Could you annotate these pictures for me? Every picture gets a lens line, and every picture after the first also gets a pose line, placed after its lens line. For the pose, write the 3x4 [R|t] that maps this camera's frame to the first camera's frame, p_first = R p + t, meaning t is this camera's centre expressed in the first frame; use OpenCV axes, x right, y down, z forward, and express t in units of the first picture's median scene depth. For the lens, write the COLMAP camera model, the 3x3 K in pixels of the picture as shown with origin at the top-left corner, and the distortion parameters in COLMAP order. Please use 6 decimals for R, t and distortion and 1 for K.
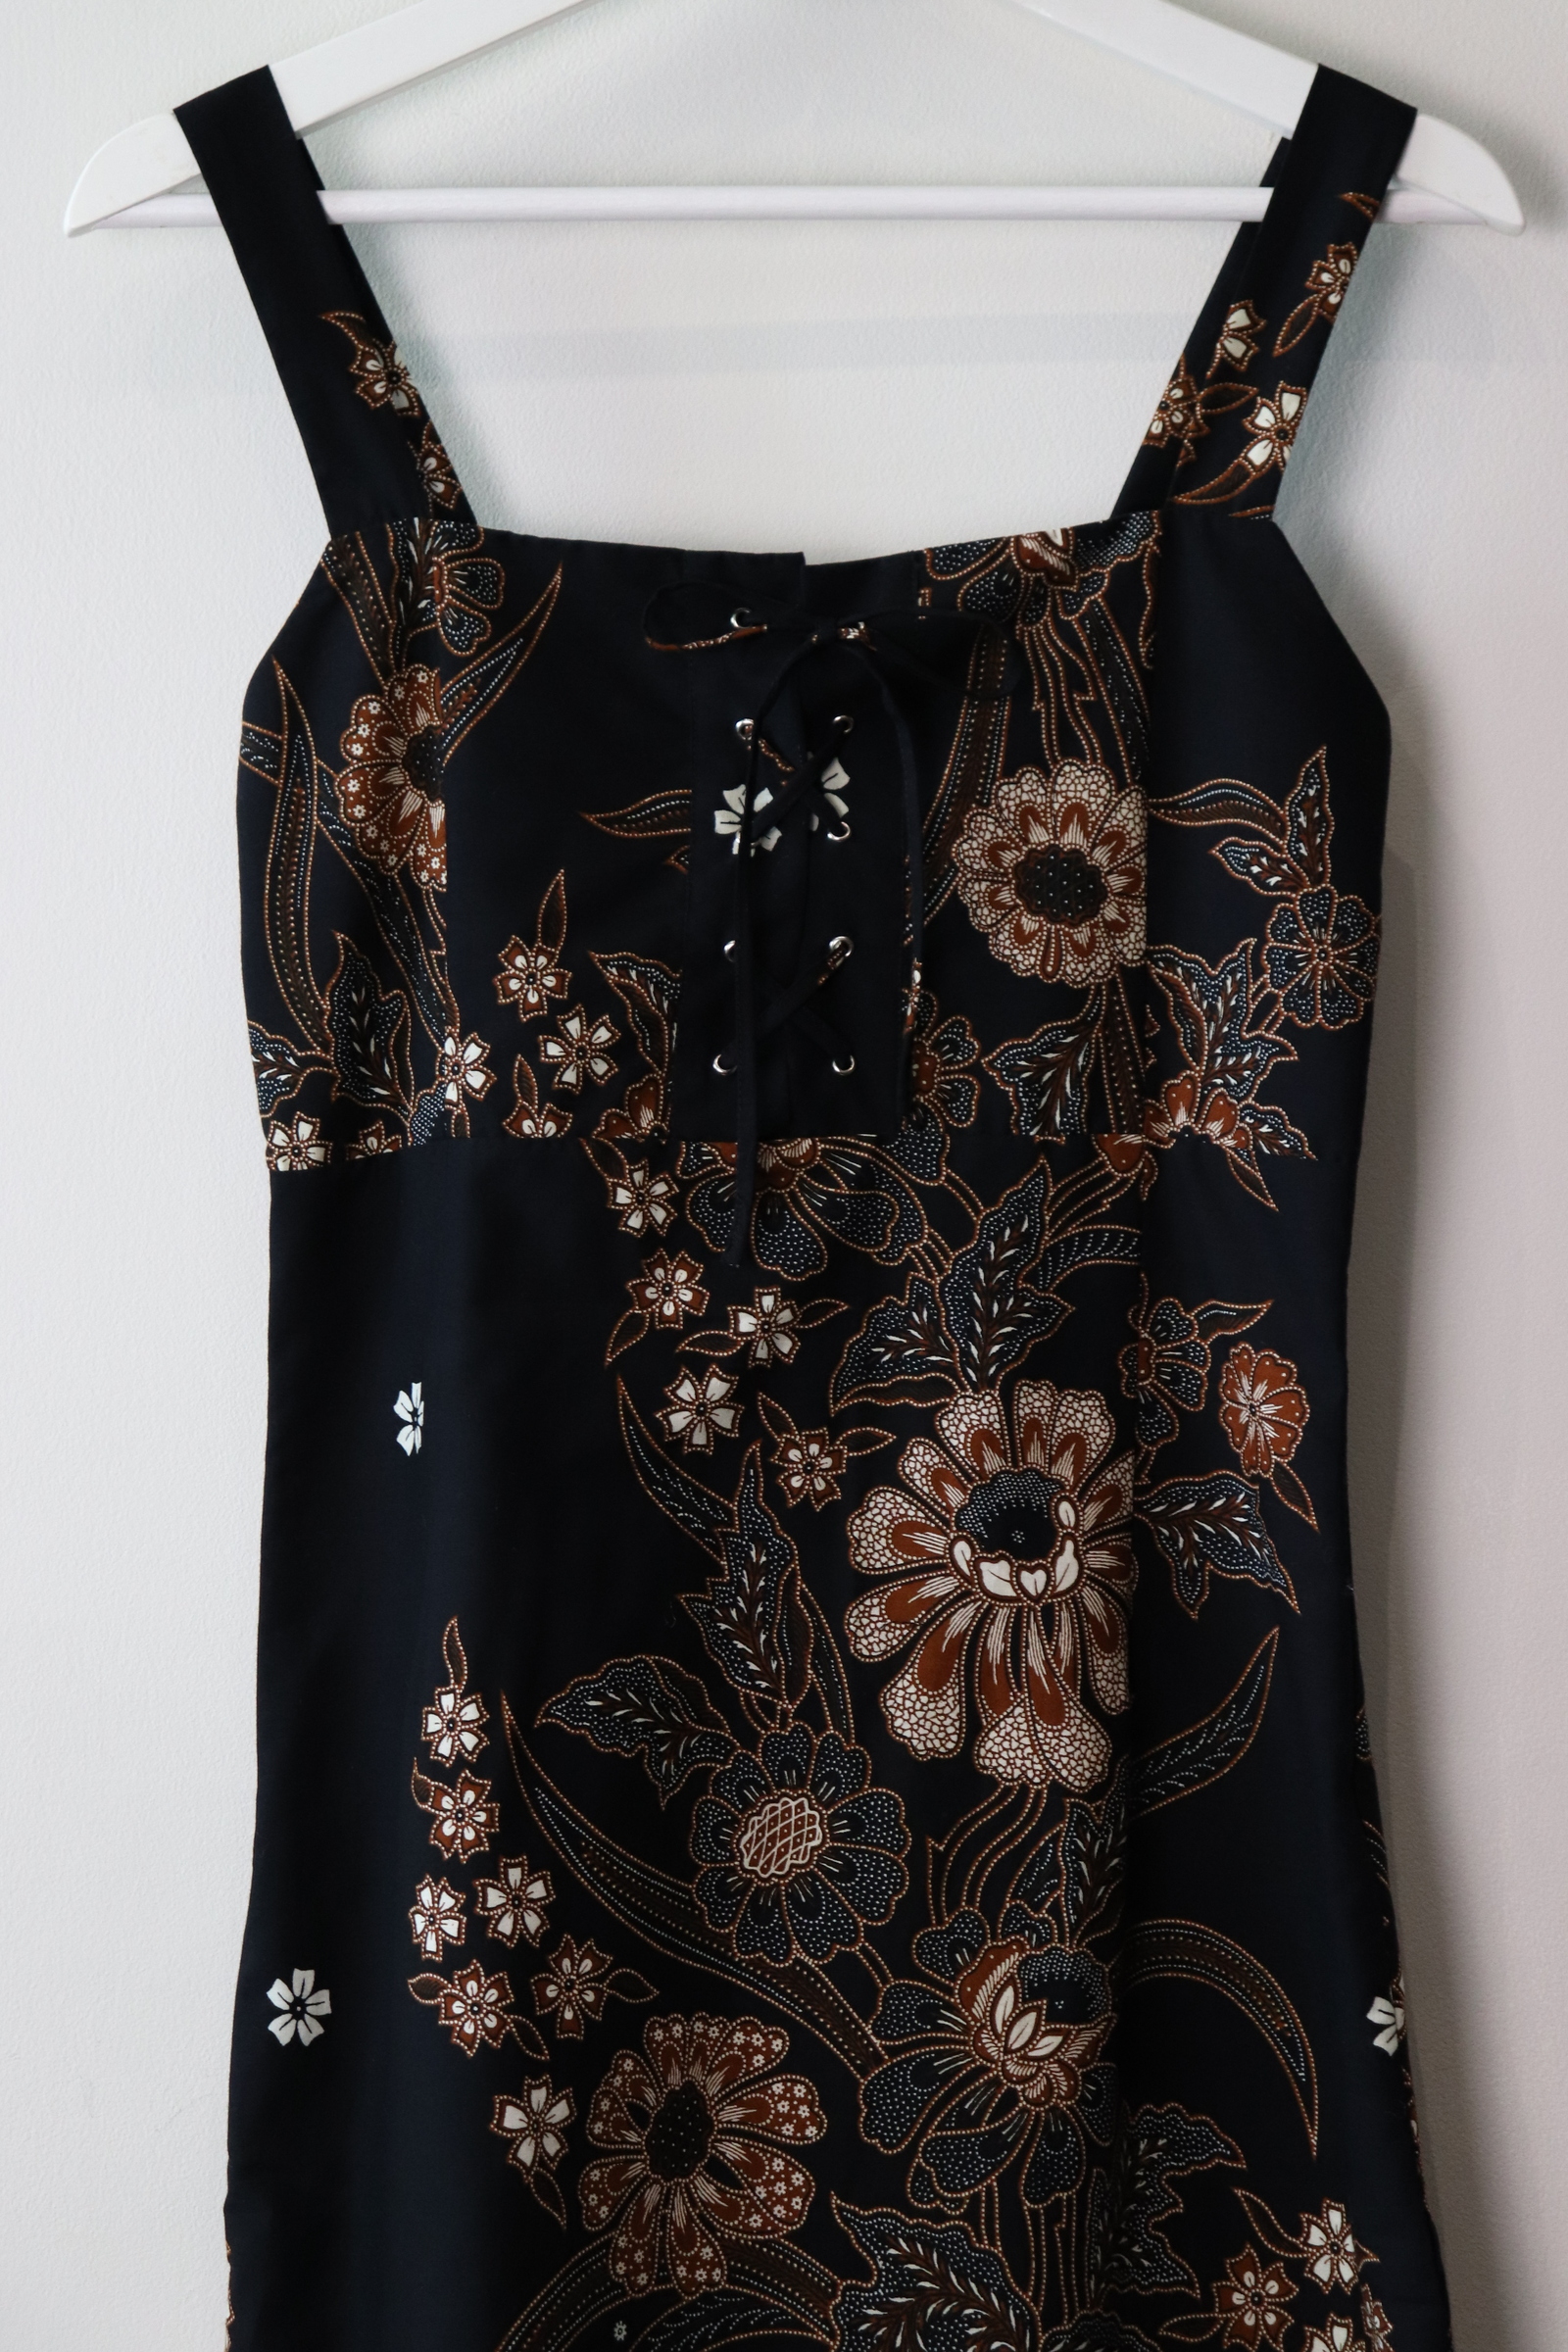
lens RADIAL K [[5558.5, 0, 775.6], [0, 5558.5, 1192.5], [0, 0, 1]] dist [0.427333, 0.000000]
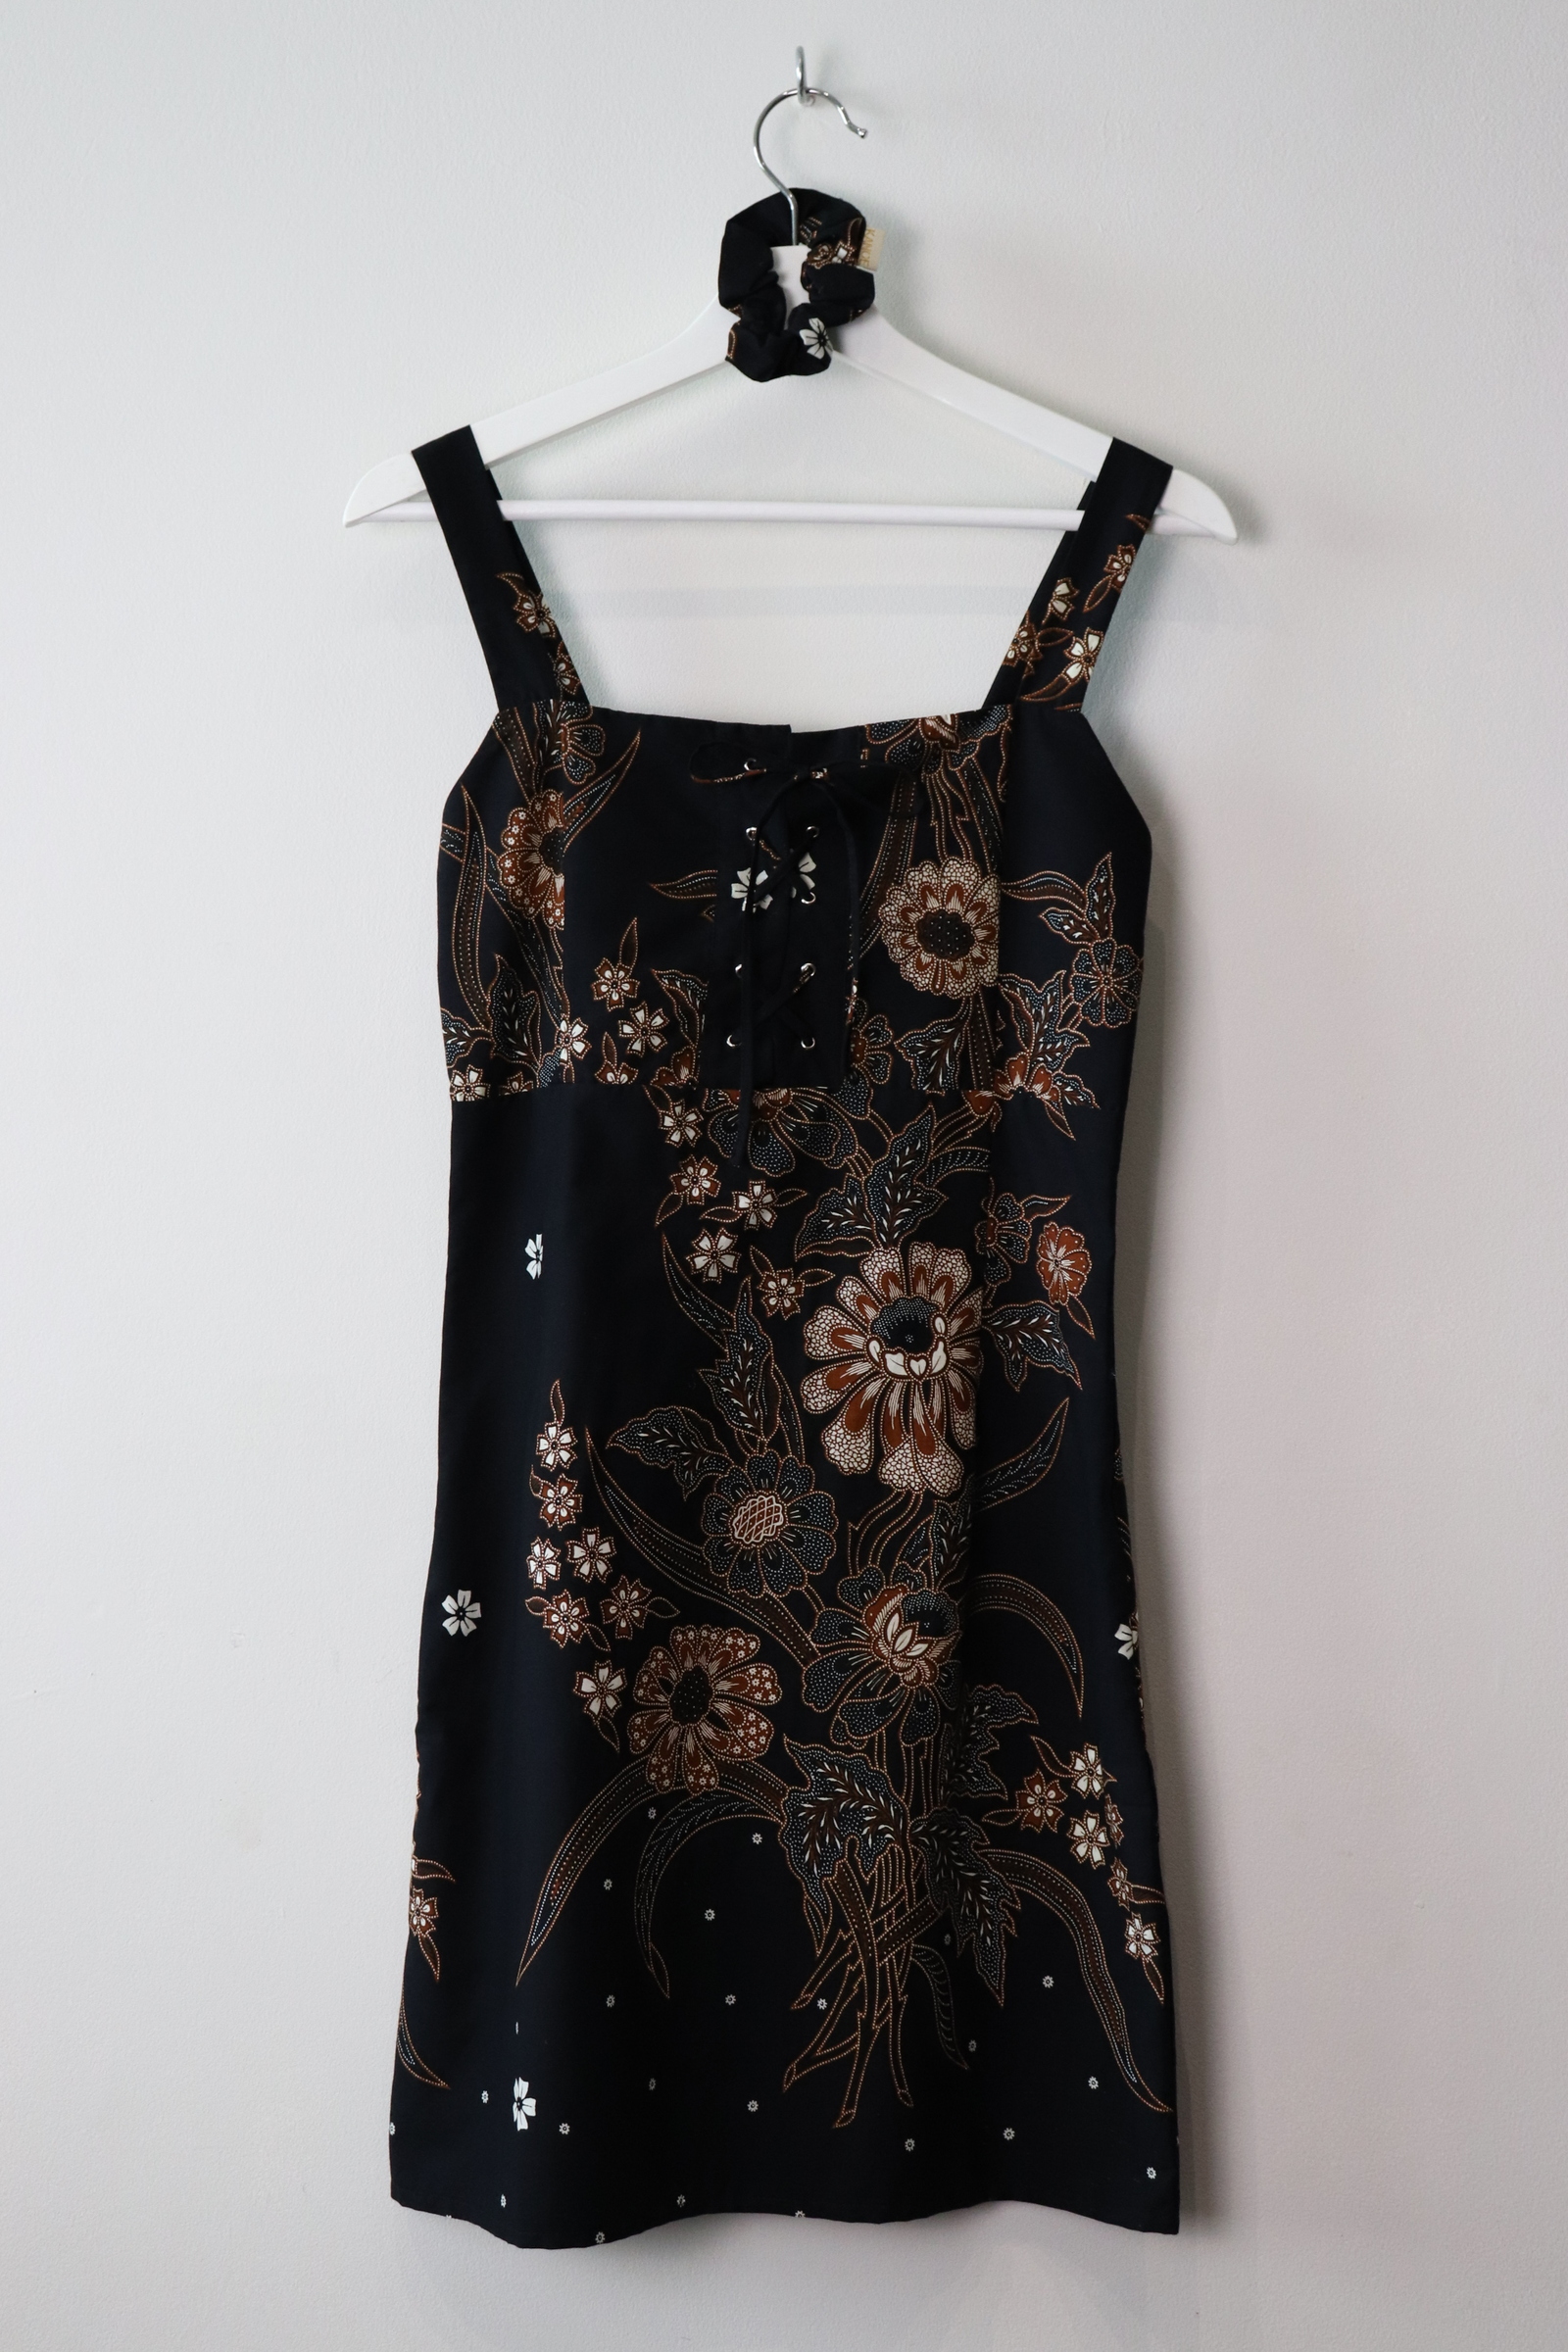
lens RADIAL K [[3106.9, 0, 742.1], [0, 3106.9, 1195.4], [0, 0, 1]] dist [0.070114, 0.000000]
pose [[0.999526, 0.023740, -0.019596, 0.011835], [-0.023382, 0.999559, 0.018306, 0.004987], [0.020022, -0.017839, 0.999640, 0.099854]]
